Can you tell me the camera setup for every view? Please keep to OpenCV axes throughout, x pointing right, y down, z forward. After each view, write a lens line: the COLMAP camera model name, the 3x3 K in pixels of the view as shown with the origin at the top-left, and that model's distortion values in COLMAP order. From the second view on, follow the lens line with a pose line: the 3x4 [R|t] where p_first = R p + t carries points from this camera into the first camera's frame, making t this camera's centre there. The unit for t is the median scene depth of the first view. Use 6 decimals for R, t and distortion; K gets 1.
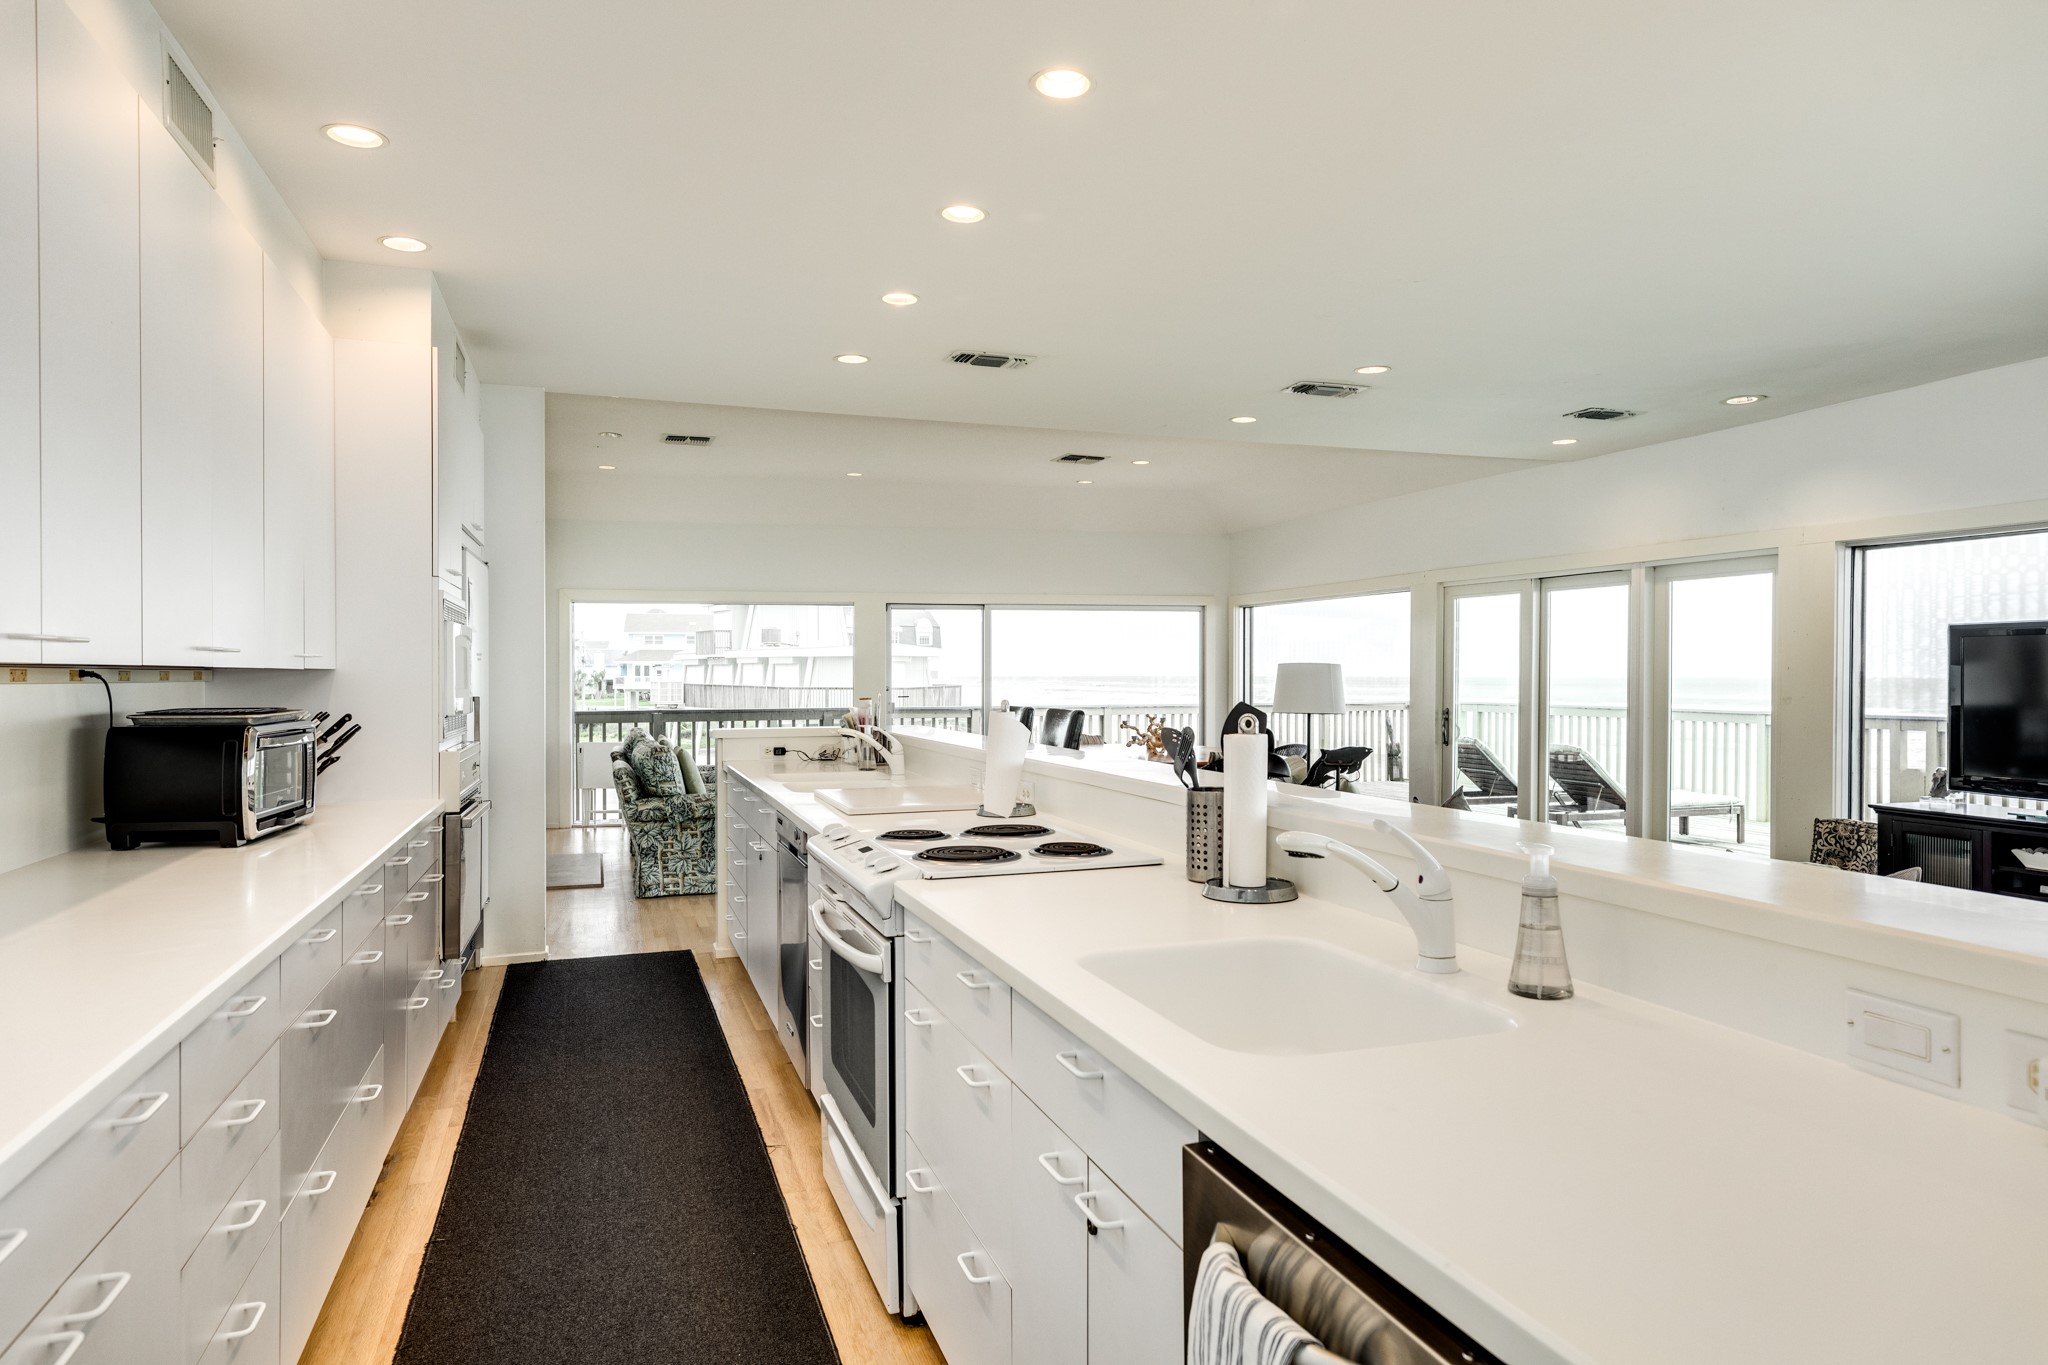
lens RADIAL K [[1229.2, 0, 1024.0], [0, 1229.2, 682.5], [0, 0, 1]] dist [0.003147, 0.000998]
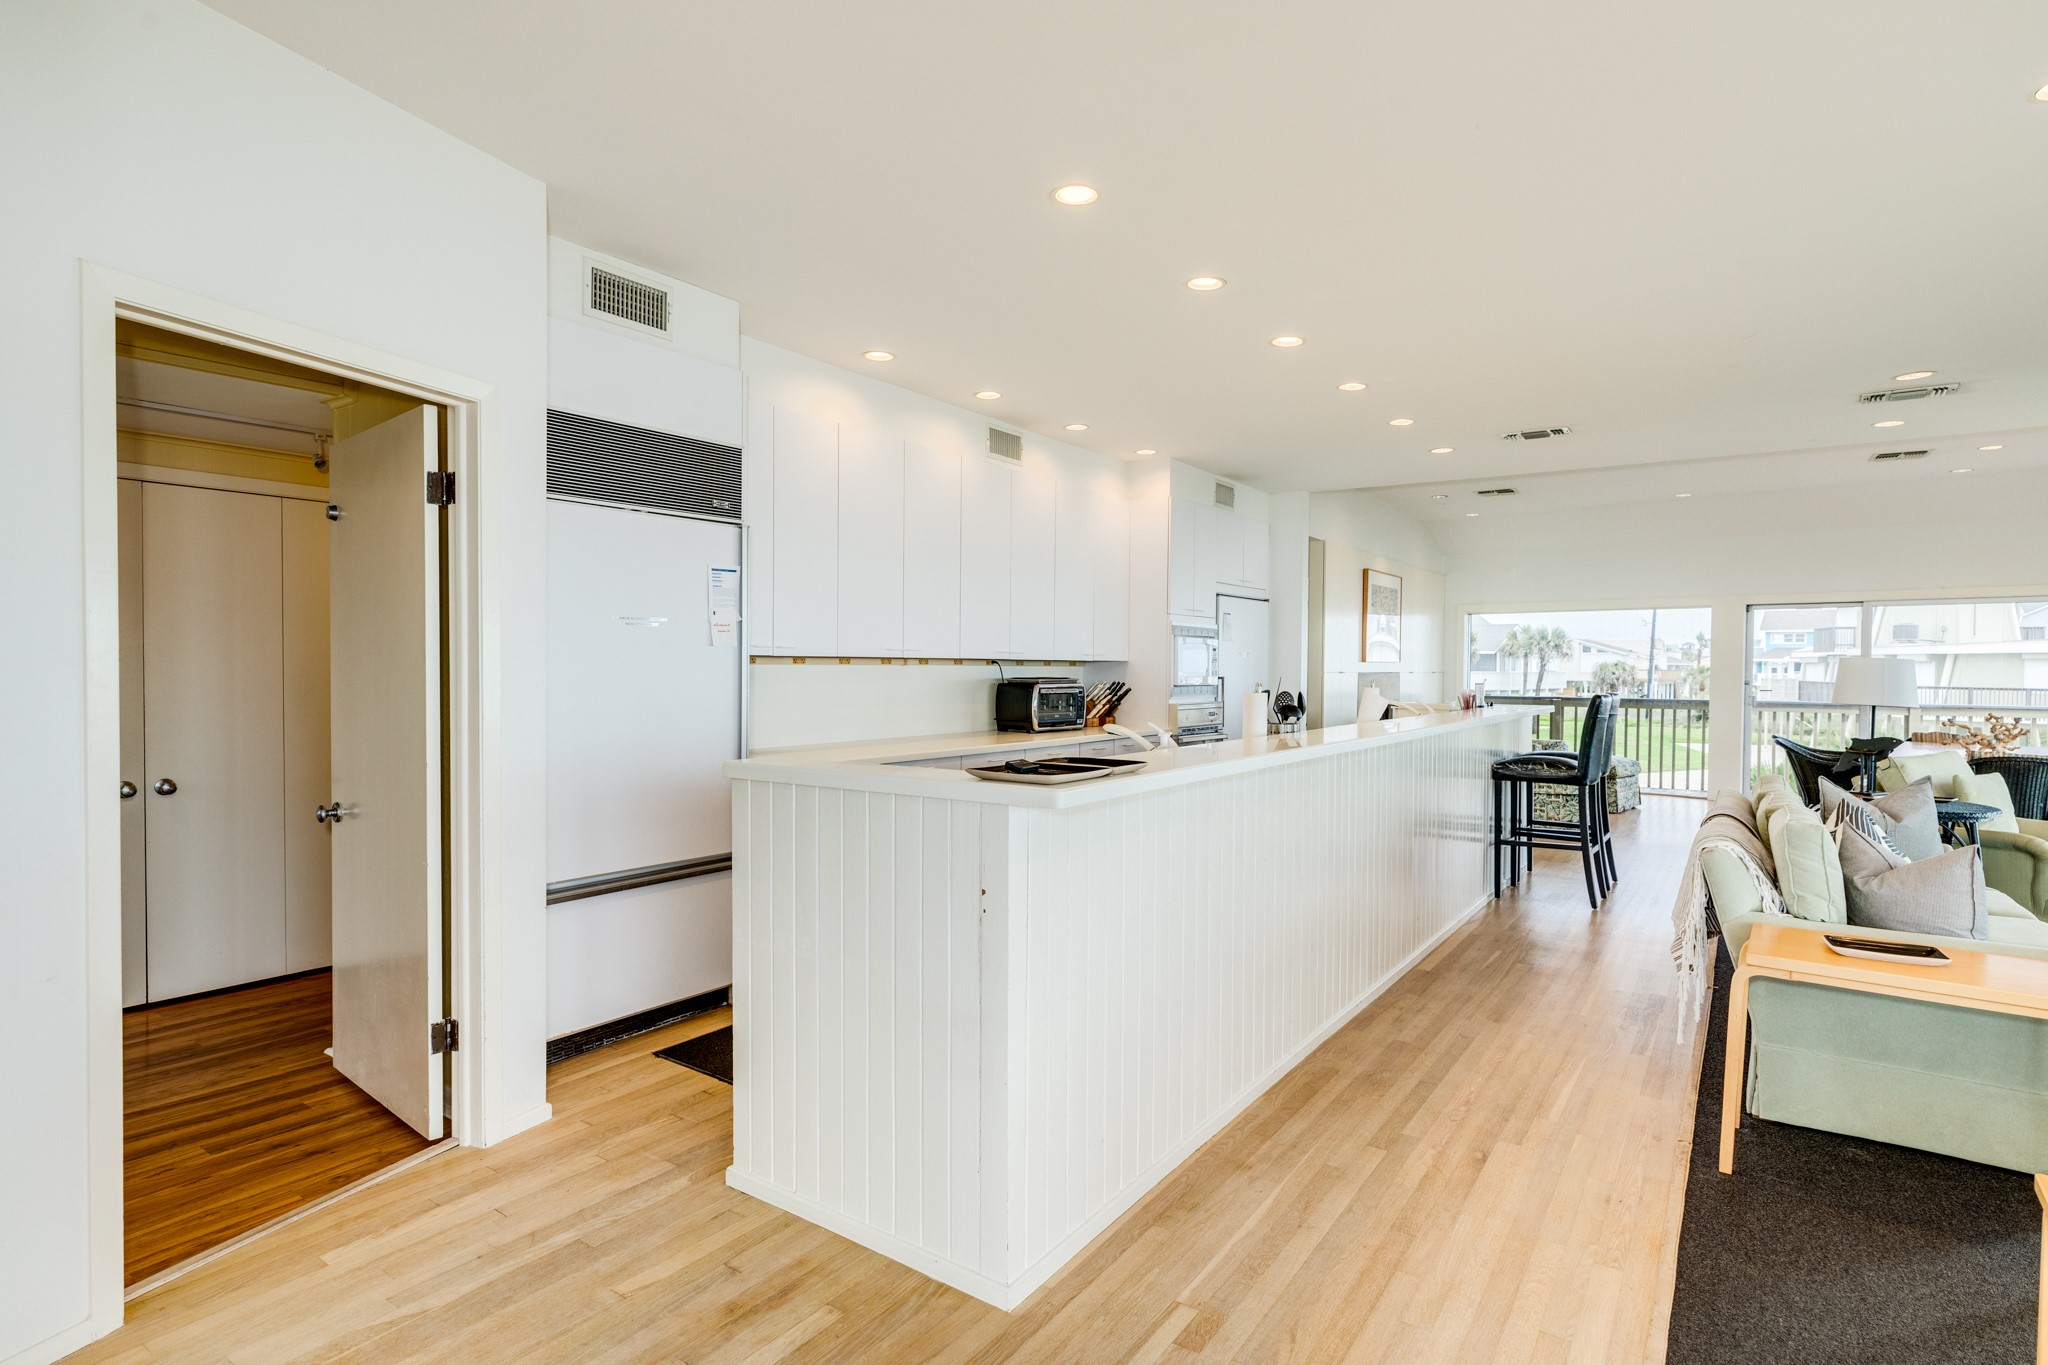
lens RADIAL K [[1030.1, 0, 1016.1], [0, 1030.1, 654.6], [0, 0, 1]] dist [0.000263, -0.000116]
pose [[0.589795, -0.004593, -0.807540, 0.322607], [-0.013321, 0.999792, -0.015415, 0.003100], [0.807443, 0.019849, 0.589611, -0.074492]]
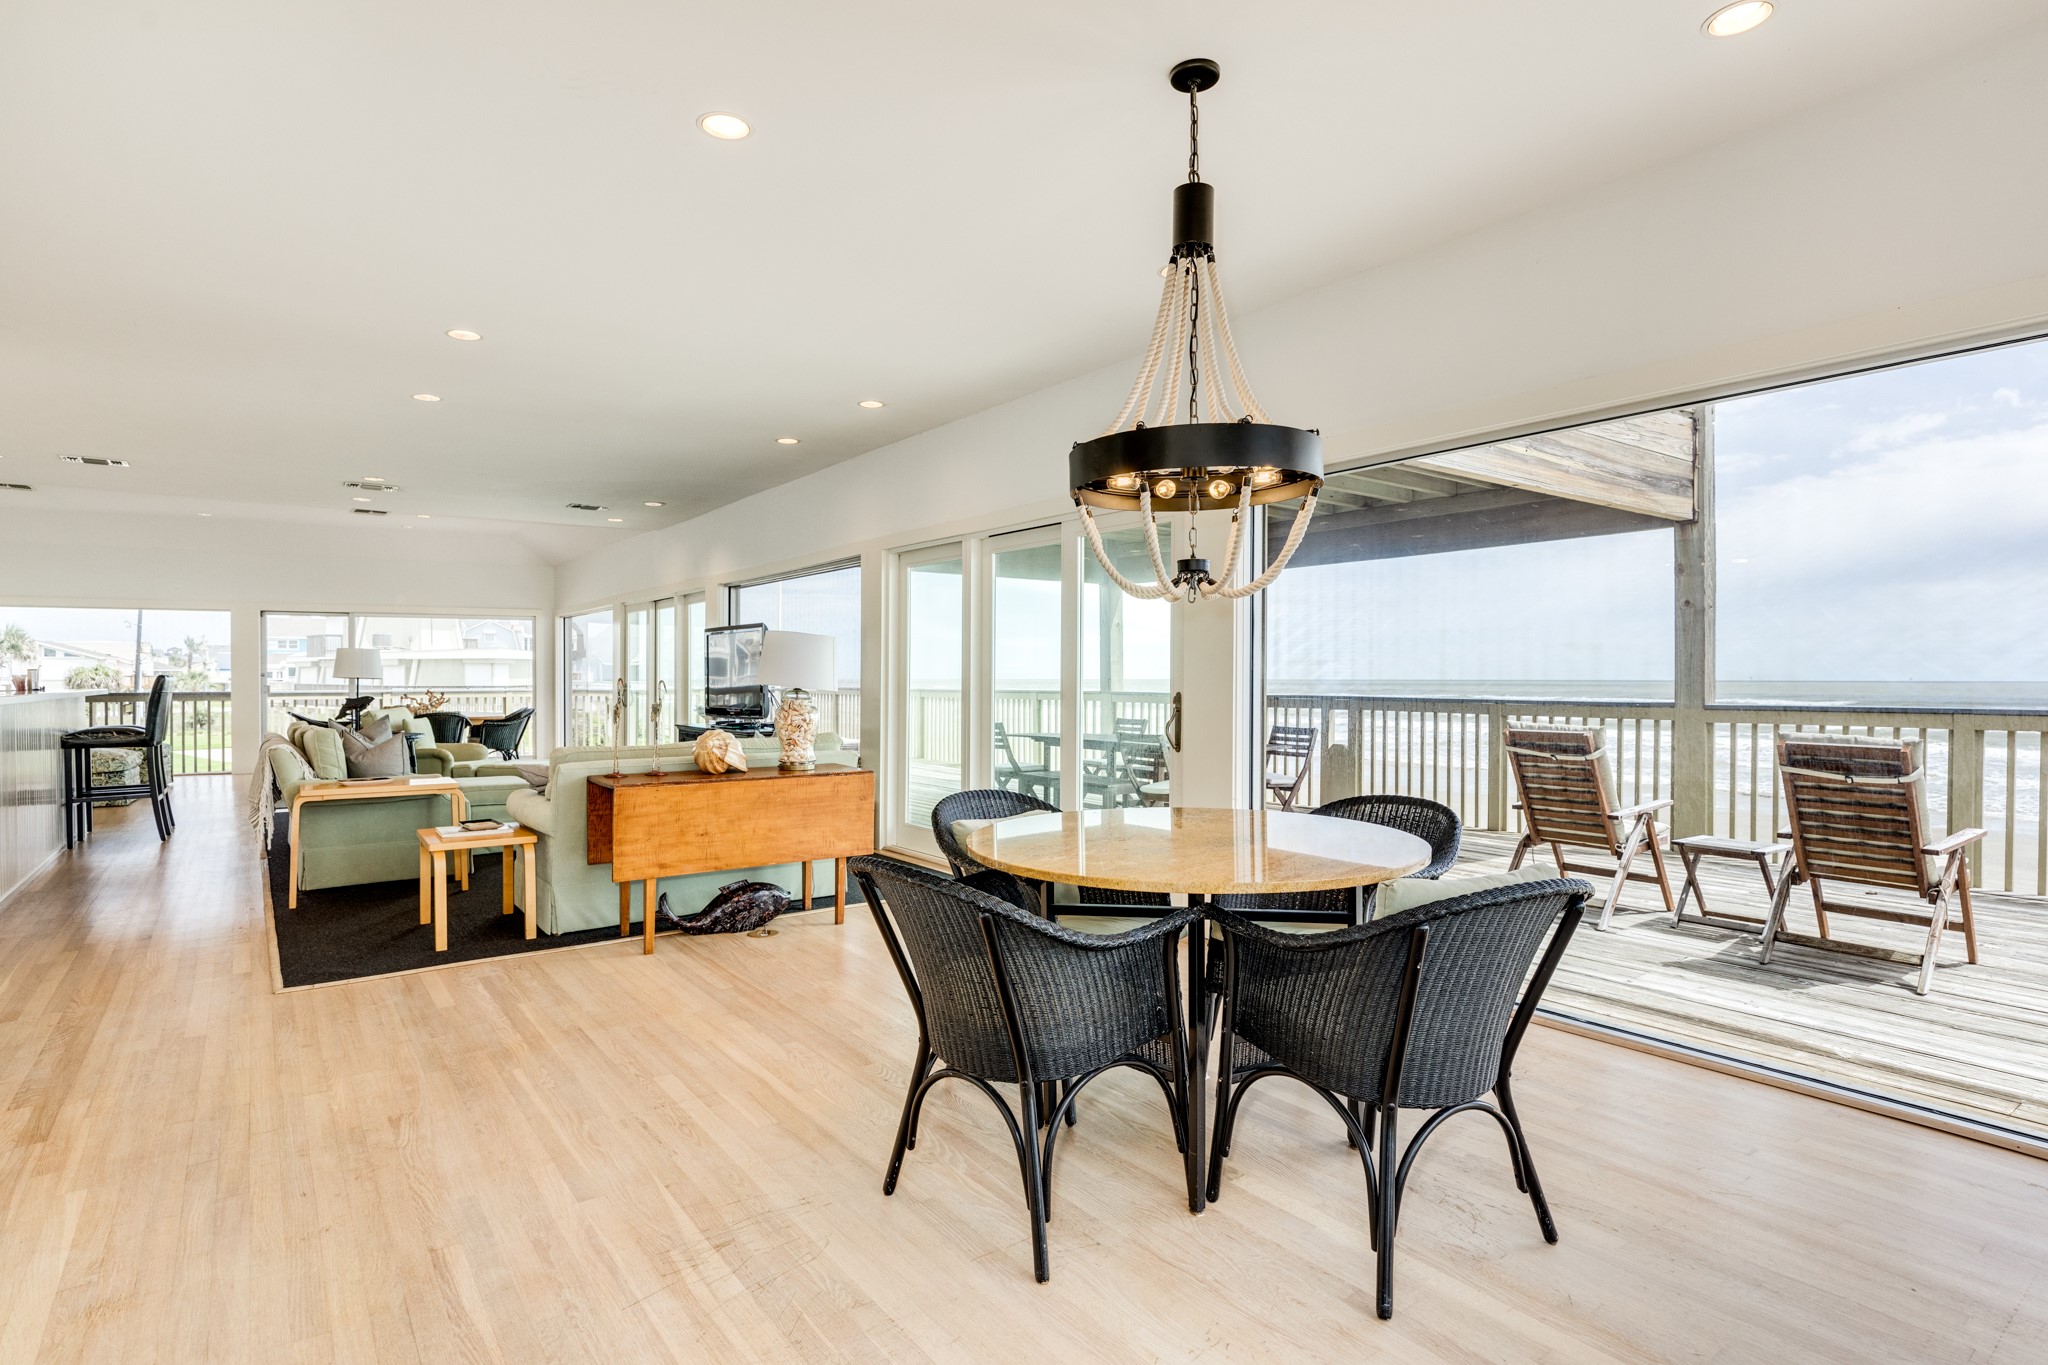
lens RADIAL K [[997.9, 0, 1000.2], [0, 997.9, 712.6], [0, 0, 1]] dist [0.003233, 0.000885]
pose [[0.947646, -0.016472, 0.318898, 0.395656], [0.006600, 0.999466, 0.032014, 0.021479], [-0.319255, -0.028233, 0.947248, -0.364347]]
